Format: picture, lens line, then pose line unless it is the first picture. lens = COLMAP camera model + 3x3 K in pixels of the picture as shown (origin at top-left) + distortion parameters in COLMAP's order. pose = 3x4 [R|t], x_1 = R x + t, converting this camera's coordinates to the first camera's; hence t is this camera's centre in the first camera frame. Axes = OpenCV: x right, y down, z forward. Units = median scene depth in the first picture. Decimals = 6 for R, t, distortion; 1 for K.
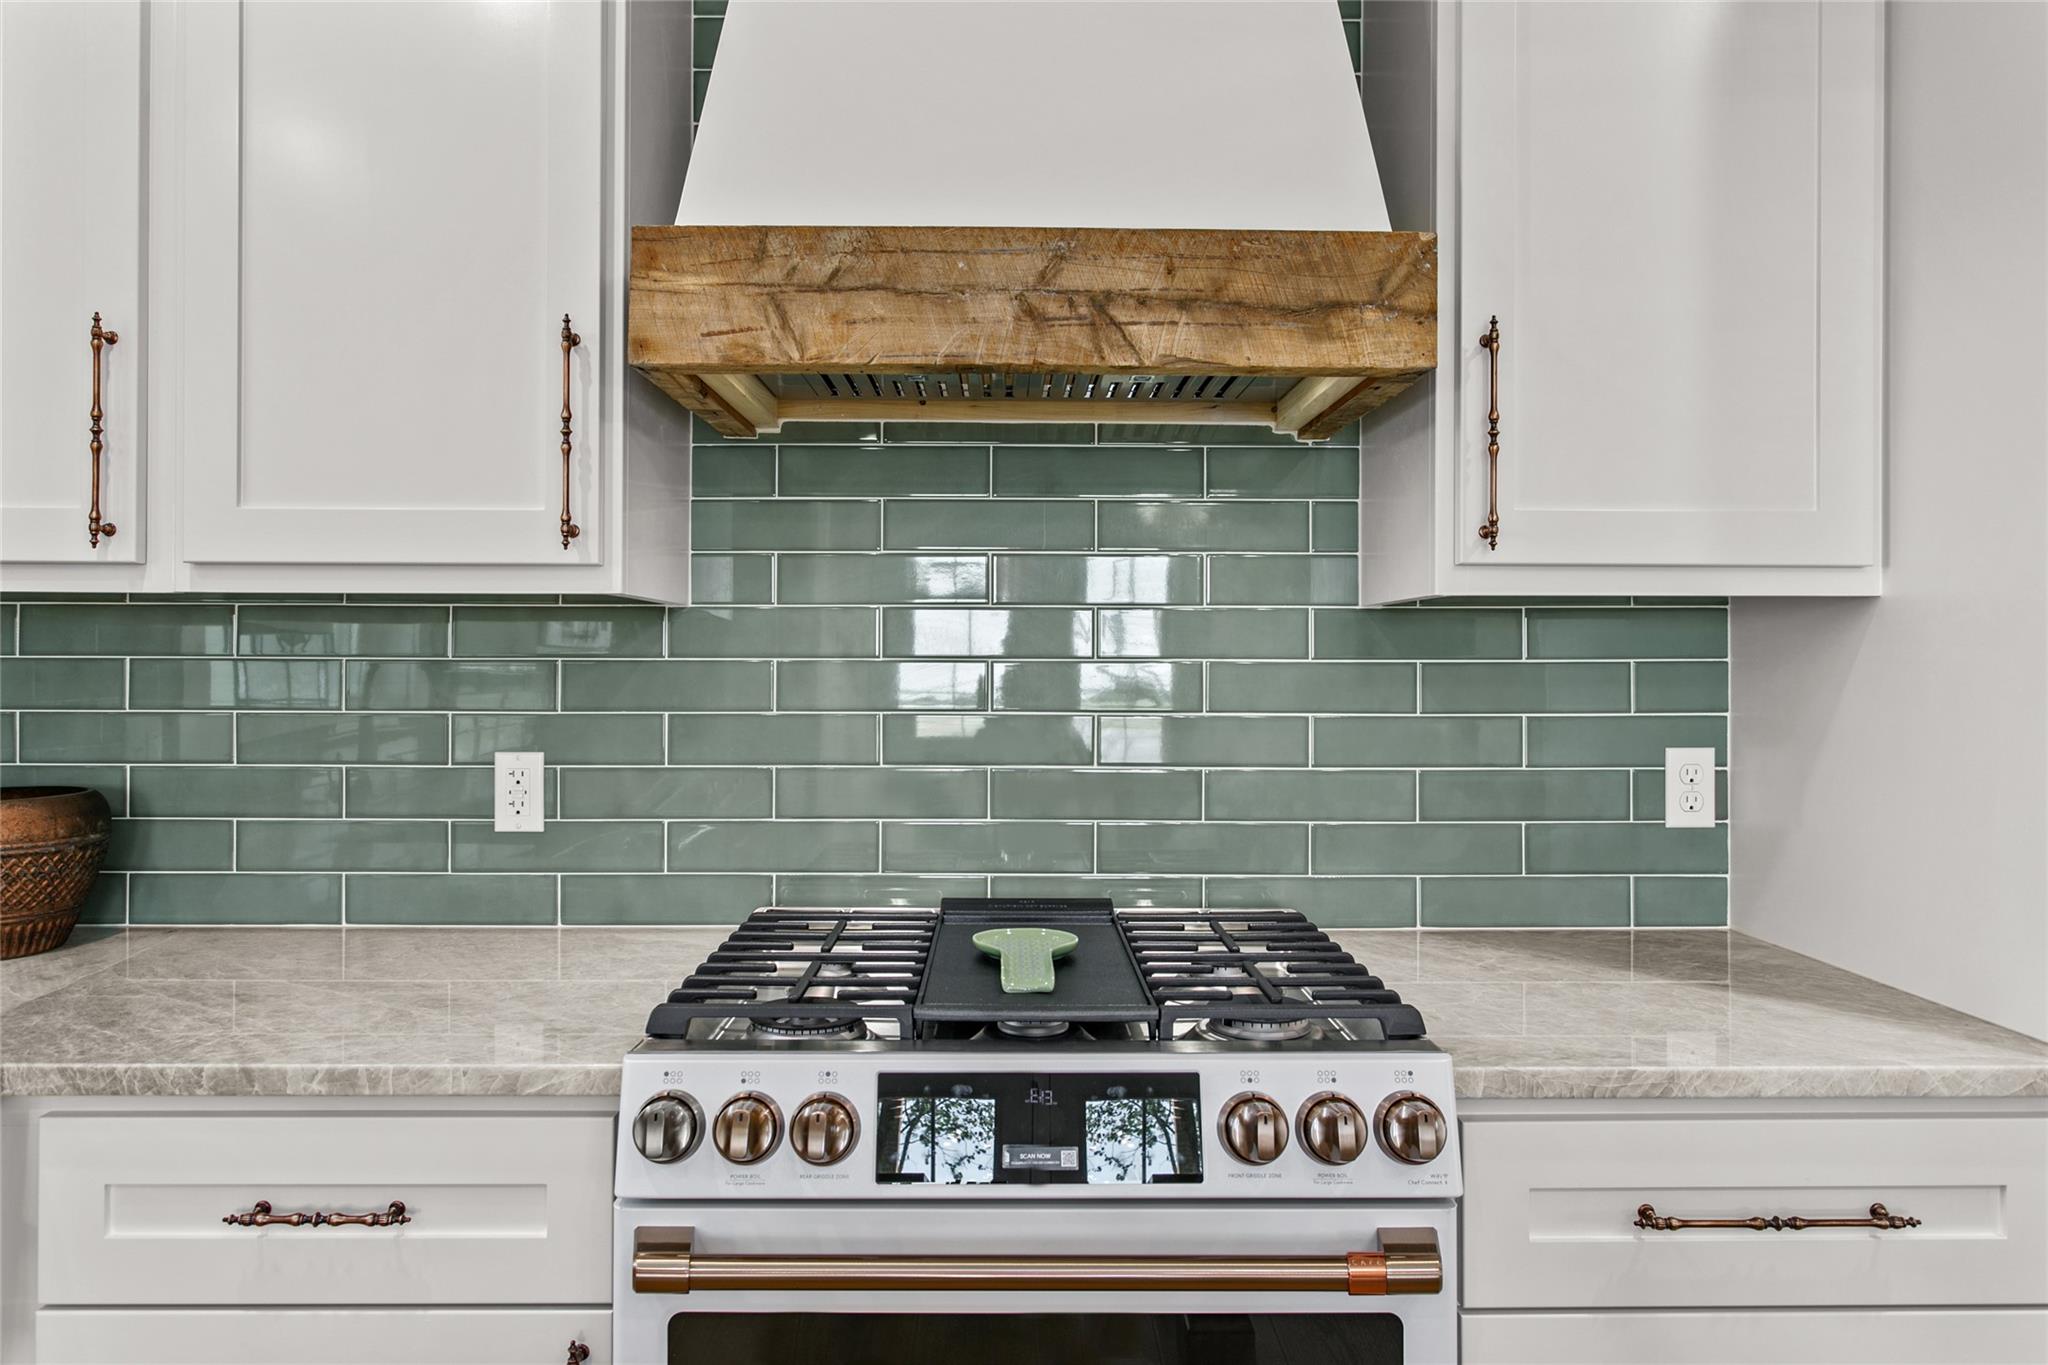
lens RADIAL K [[1316.2, 0, 1014.4], [0, 1316.2, 674.6], [0, 0, 1]] dist [-0.001117, 0.000411]
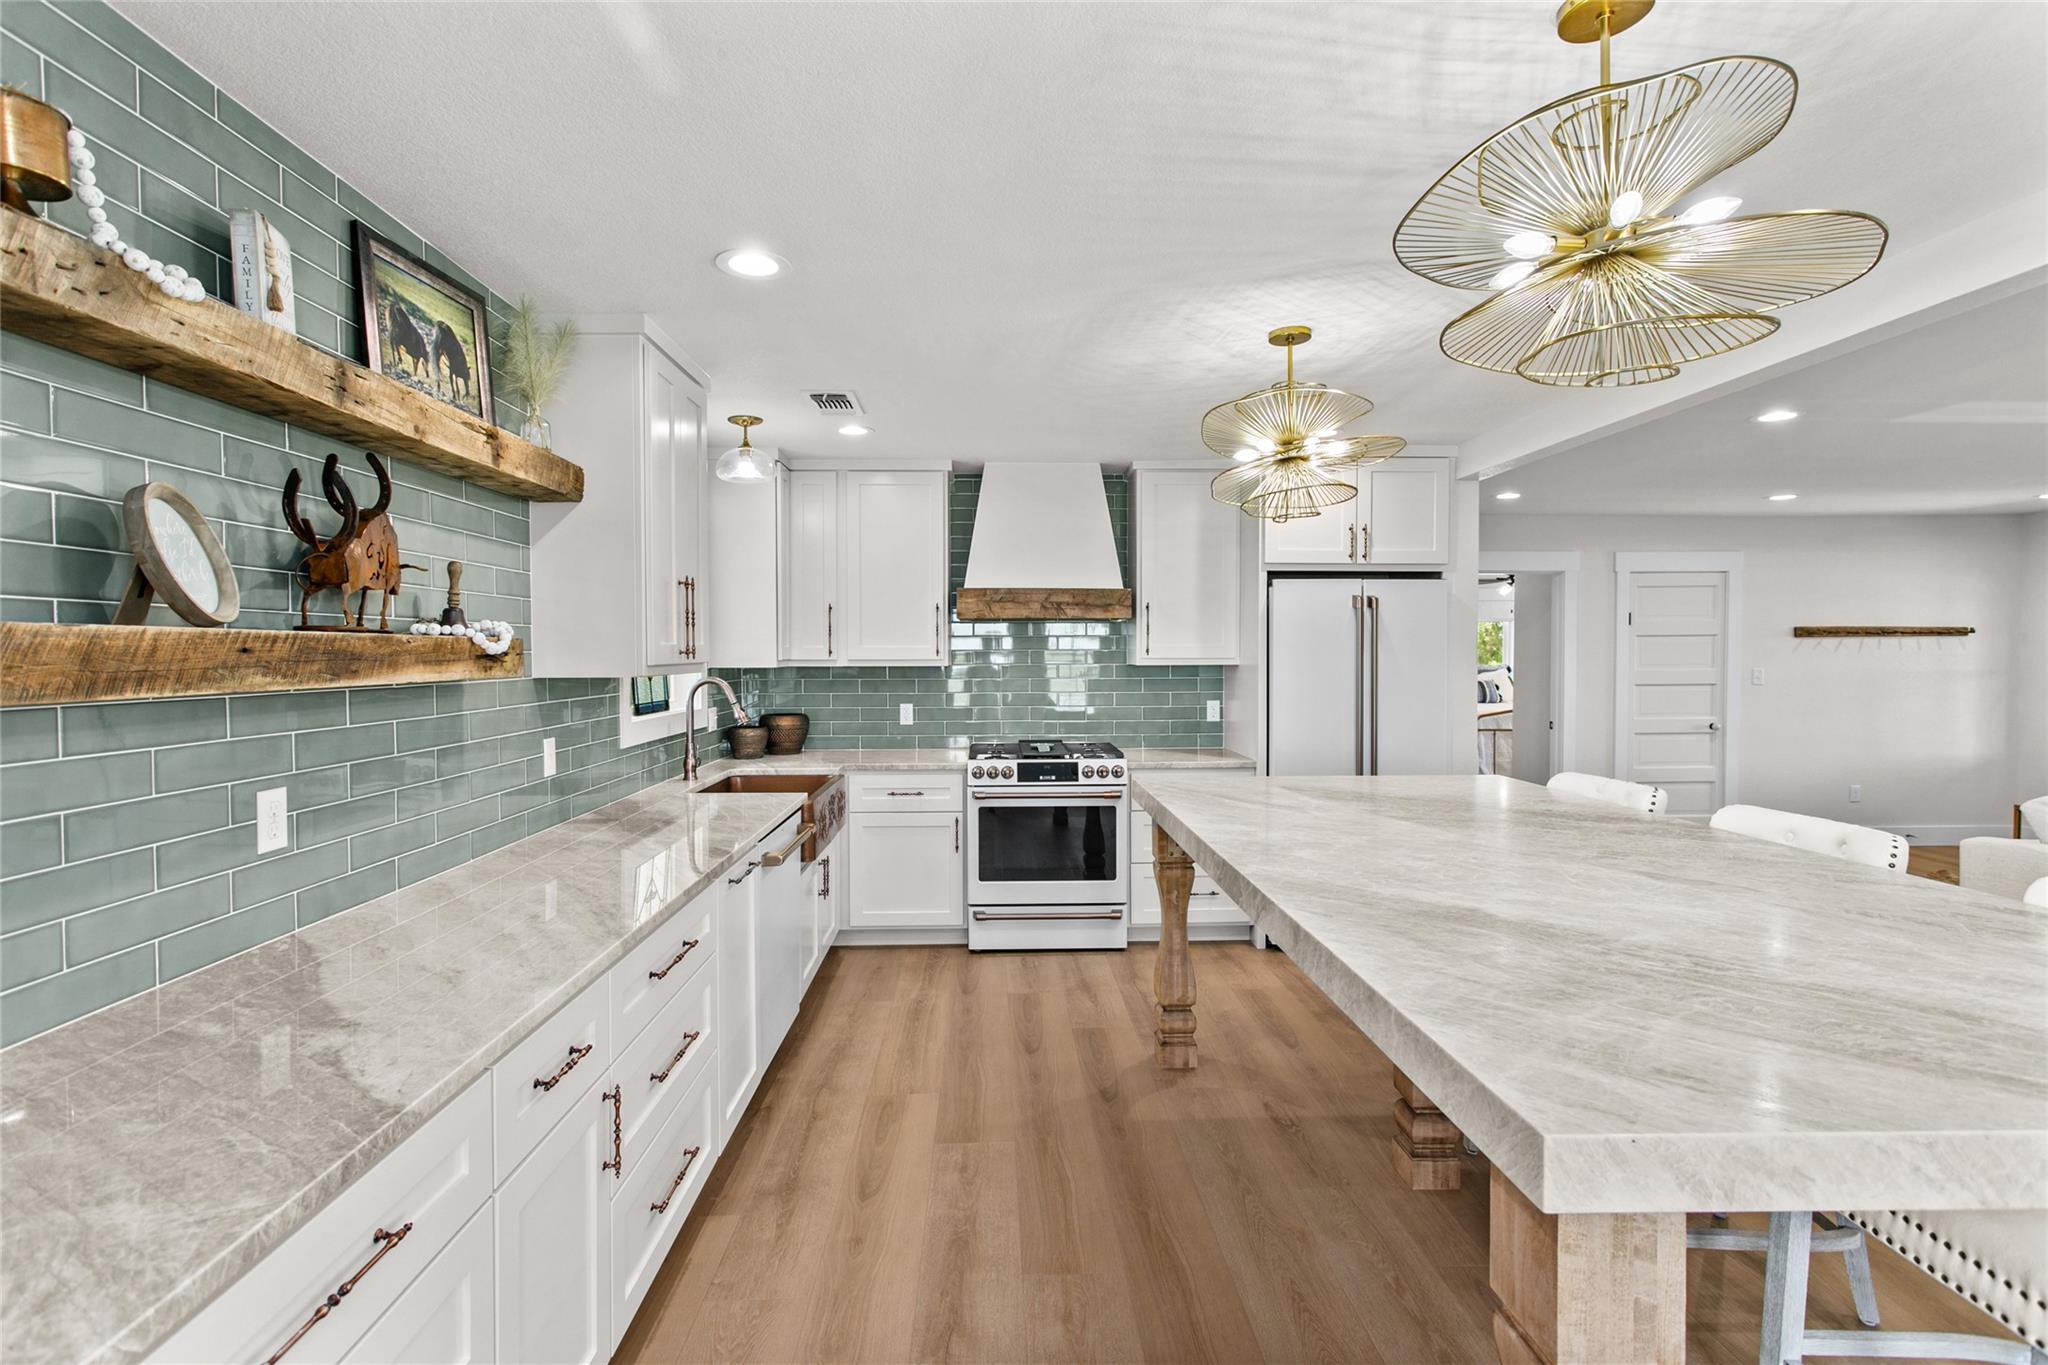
lens RADIAL K [[974.8, 0, 1004.4], [0, 974.8, 674.2], [0, 0, 1]] dist [0.003623, 0.001493]
pose [[0.999957, -0.005882, 0.007187, -0.140885], [0.005738, 0.999783, 0.020016, -0.100543], [-0.007303, -0.019974, 0.999774, -2.255845]]
